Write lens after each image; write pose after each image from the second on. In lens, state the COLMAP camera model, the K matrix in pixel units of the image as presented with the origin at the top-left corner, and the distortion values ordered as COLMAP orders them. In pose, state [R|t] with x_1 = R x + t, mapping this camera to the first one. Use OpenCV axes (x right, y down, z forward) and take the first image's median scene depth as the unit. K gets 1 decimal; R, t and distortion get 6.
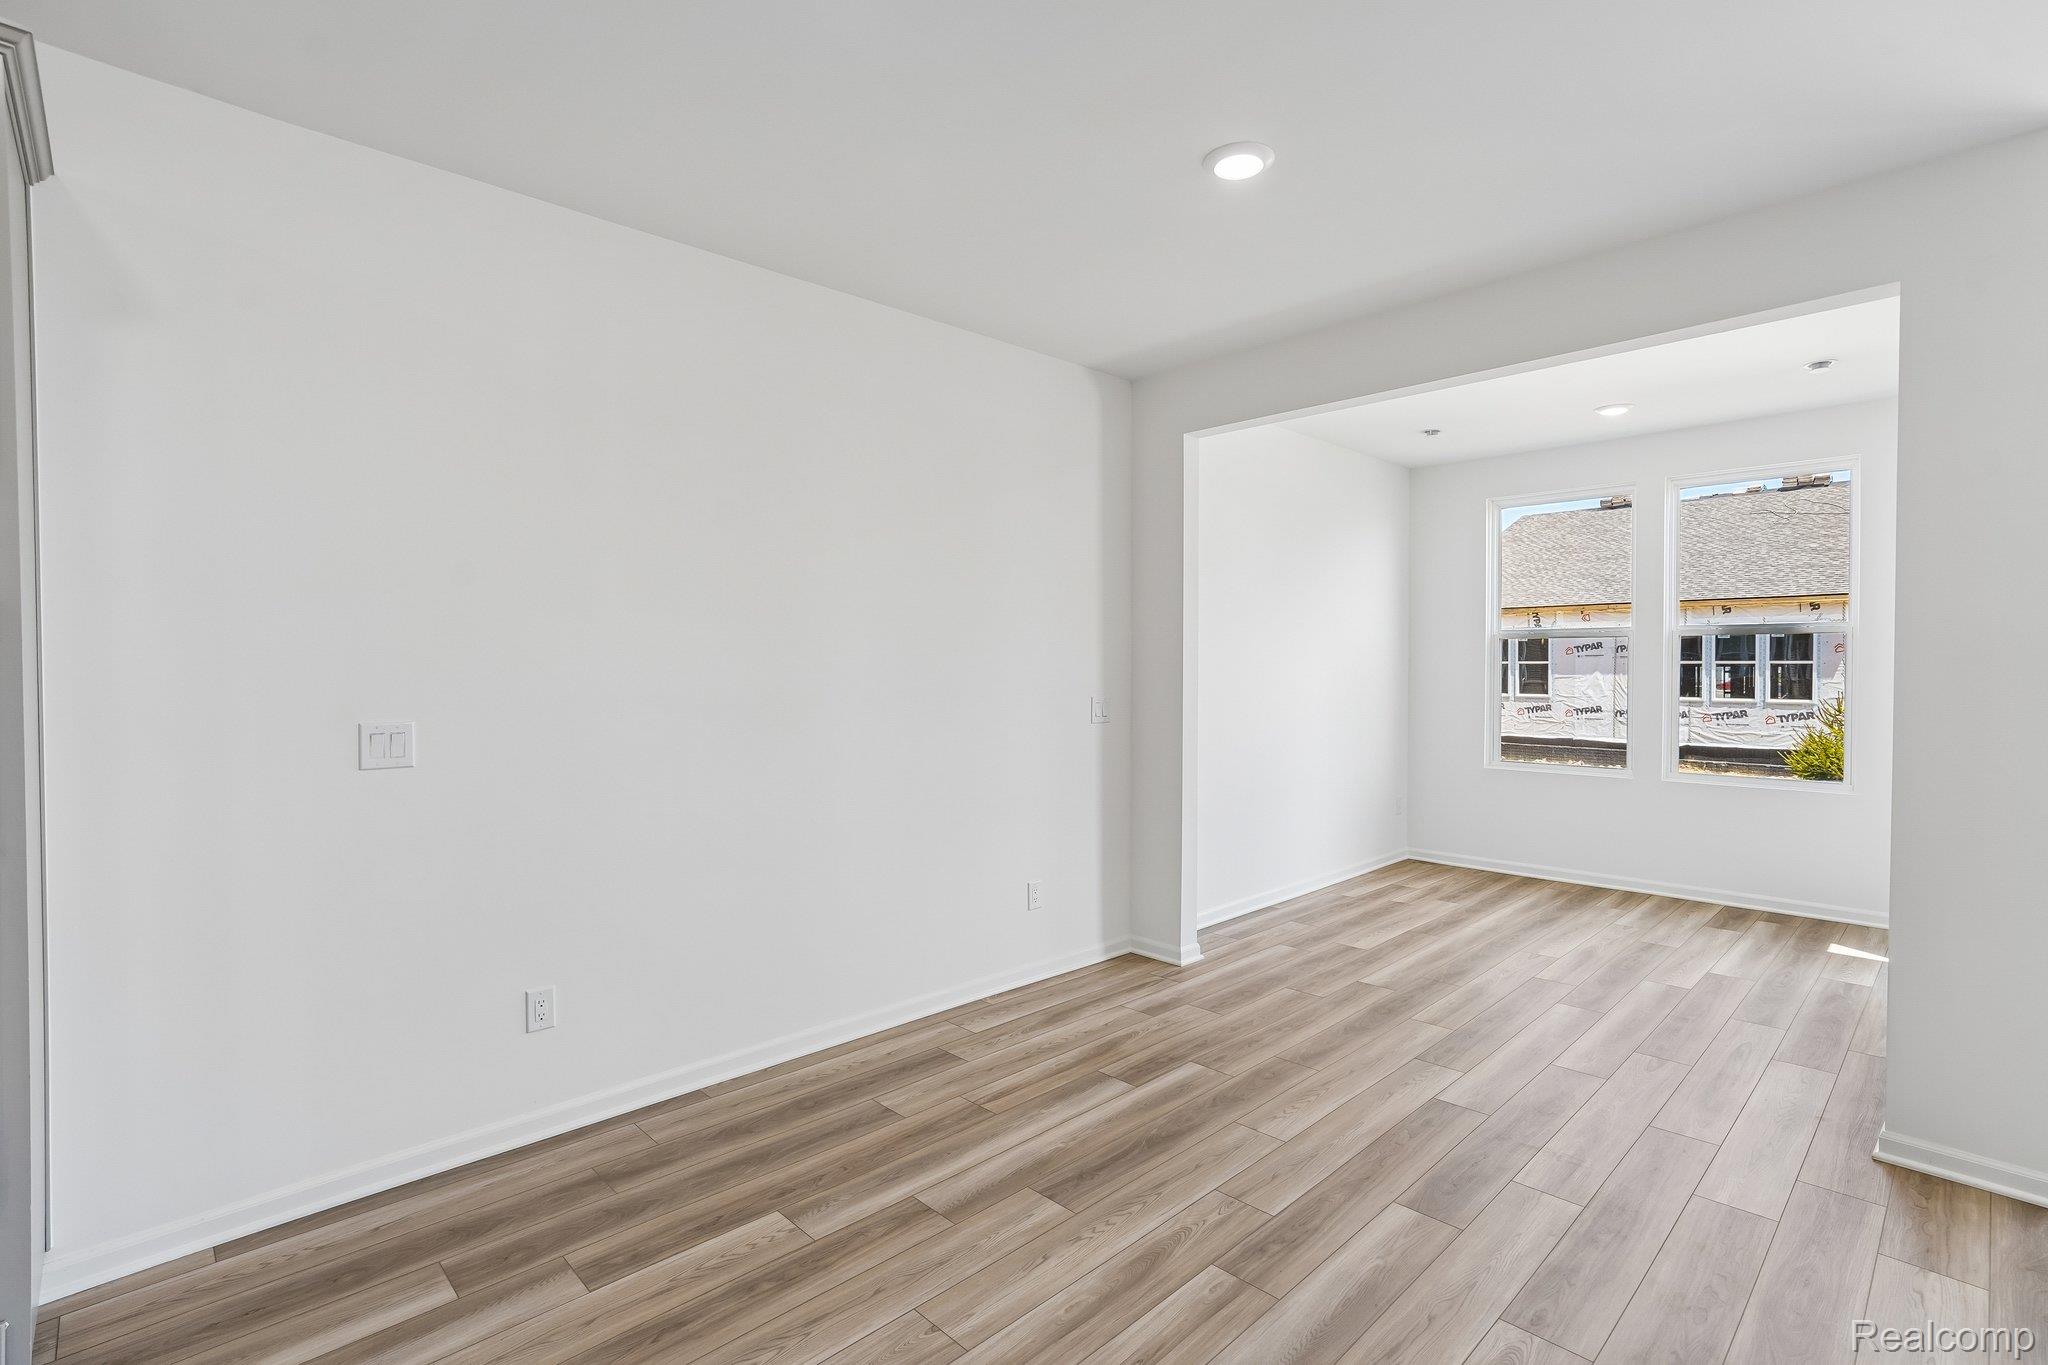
lens RADIAL K [[941.7, 0, 1030.8], [0, 941.7, 677.9], [0, 0, 1]] dist [-0.011365, 0.000697]
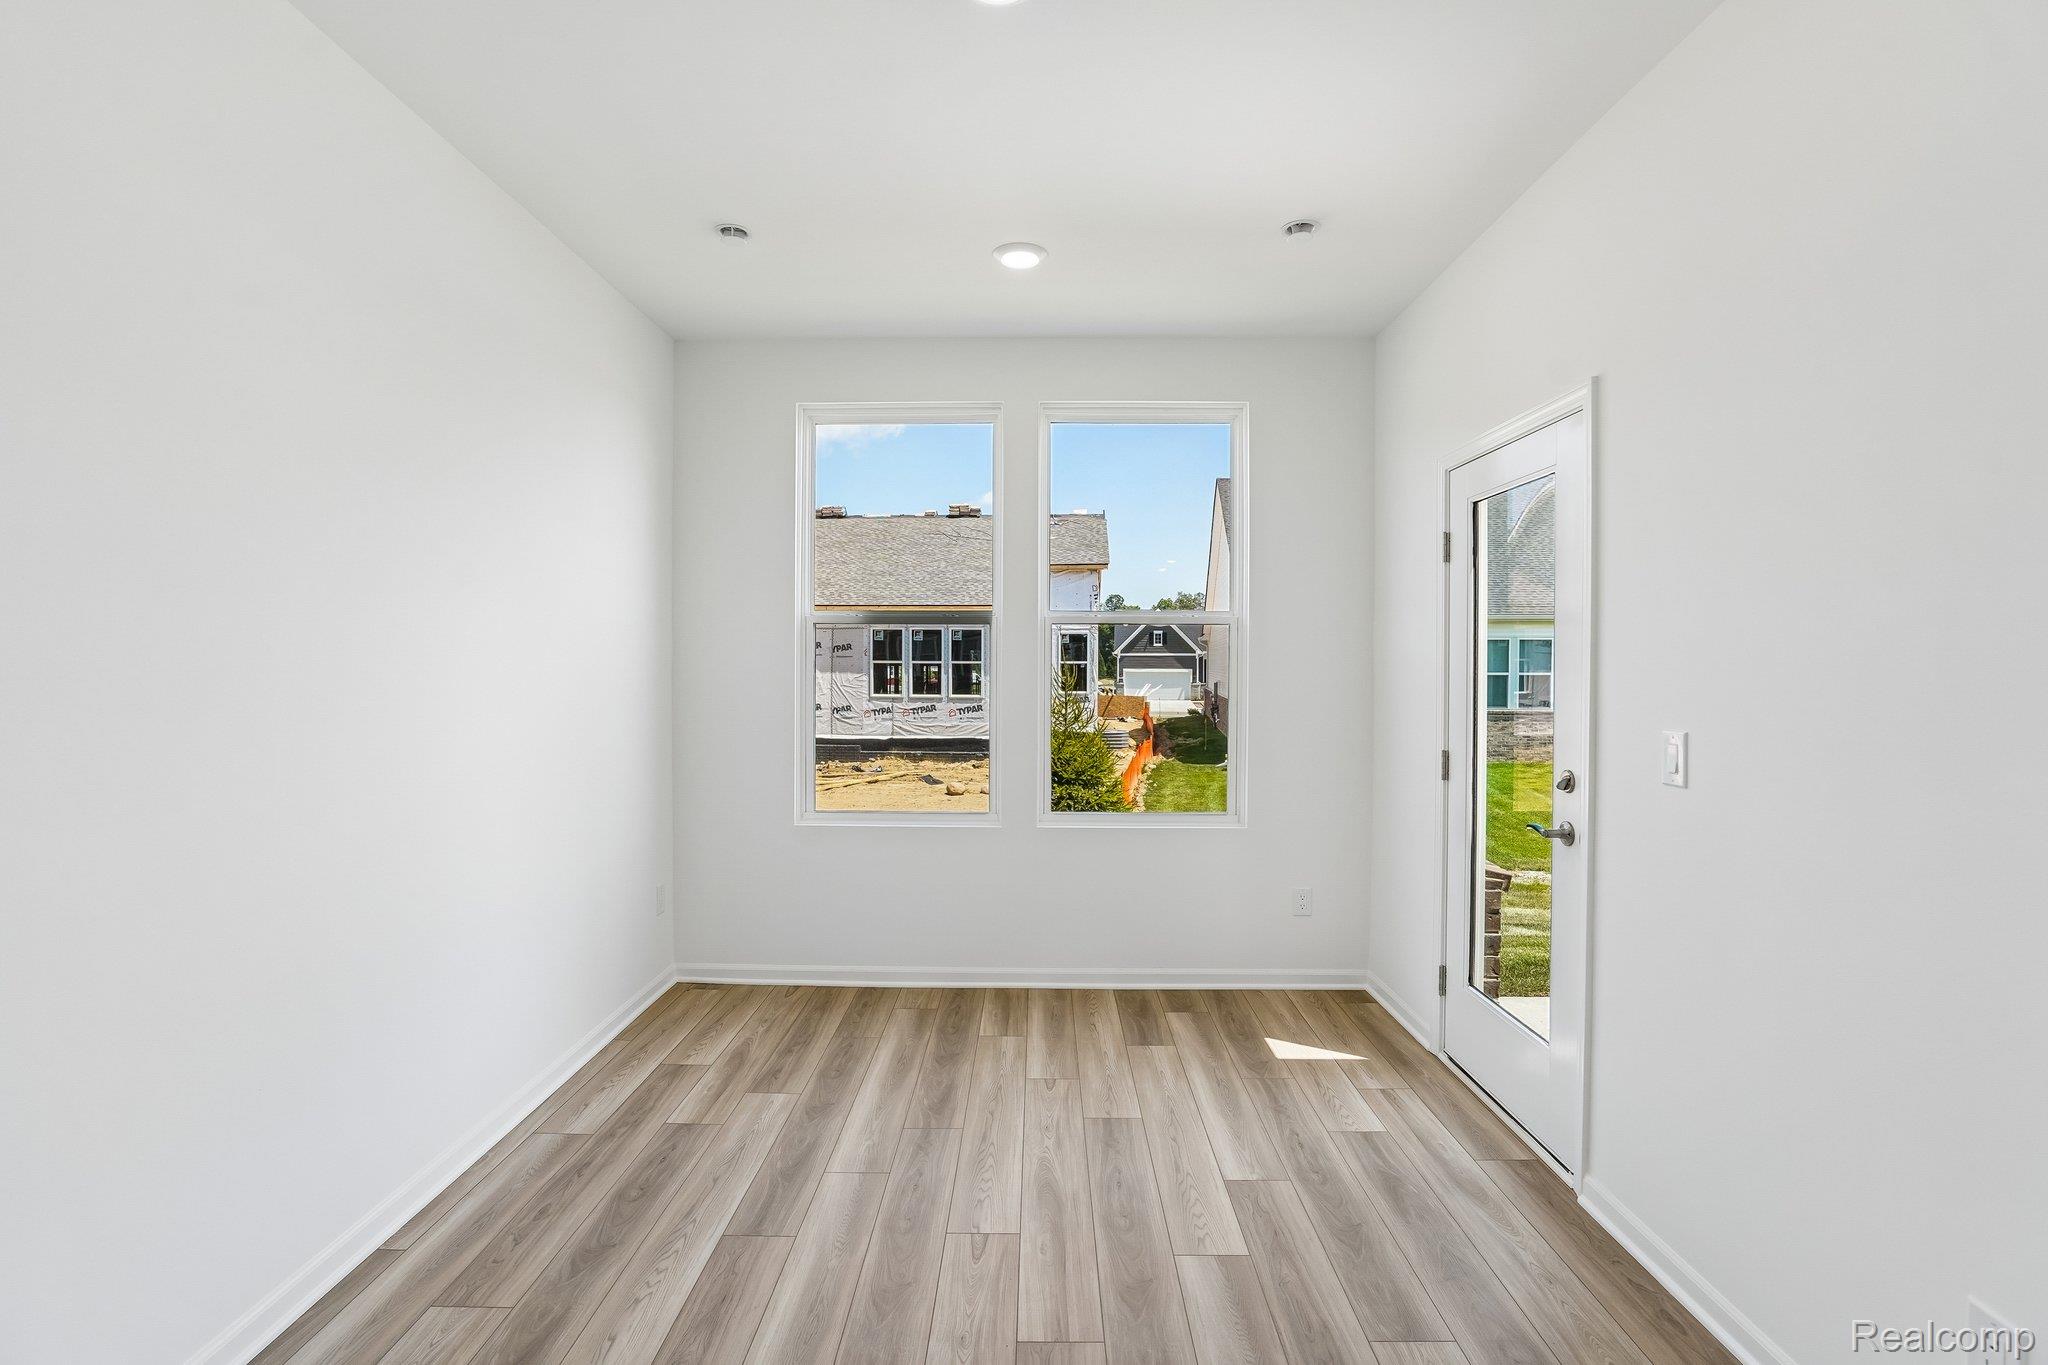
lens RADIAL K [[941.7, 0, 1036.7], [0, 941.7, 684.7], [0, 0, 1]] dist [-0.011365, 0.000697]
pose [[0.699621, -0.012128, 0.714411, 0.037856], [0.006131, 0.999921, 0.010971, -0.001319], [-0.714488, -0.003295, 0.699640, 0.116054]]
